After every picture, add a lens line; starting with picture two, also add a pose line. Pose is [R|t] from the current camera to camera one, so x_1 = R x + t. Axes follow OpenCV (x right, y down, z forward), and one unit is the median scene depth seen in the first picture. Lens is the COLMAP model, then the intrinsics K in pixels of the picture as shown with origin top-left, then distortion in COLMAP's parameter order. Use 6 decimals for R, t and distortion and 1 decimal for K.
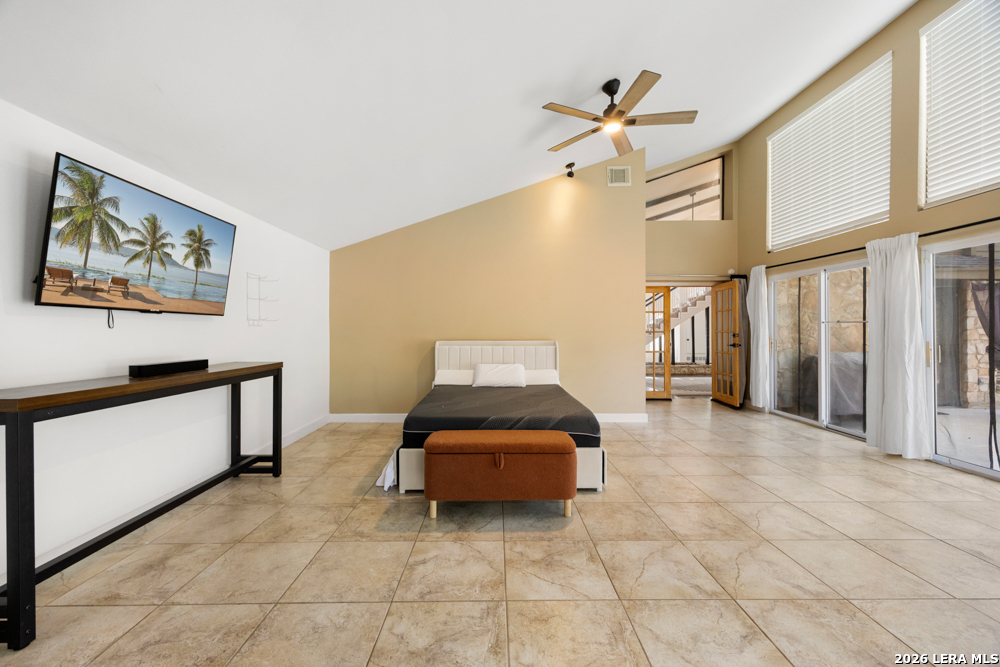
lens RADIAL K [[386.7, 0, 498.5], [0, 386.7, 333.0], [0, 0, 1]] dist [-0.000064, -0.000103]
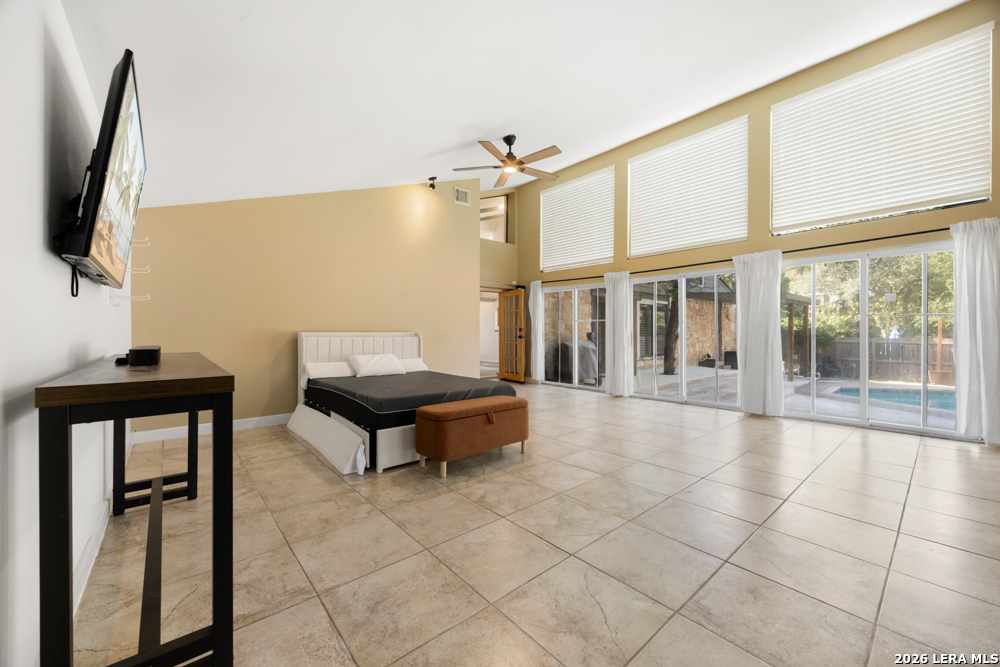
lens RADIAL K [[386.7, 0, 502.8], [0, 386.7, 331.8], [0, 0, 1]] dist [-0.000064, -0.000103]
pose [[0.761999, 0.003495, 0.647568, -0.528678], [-0.000913, 0.999990, -0.004323, 0.032079], [-0.647577, 0.002702, 0.761995, -0.002608]]
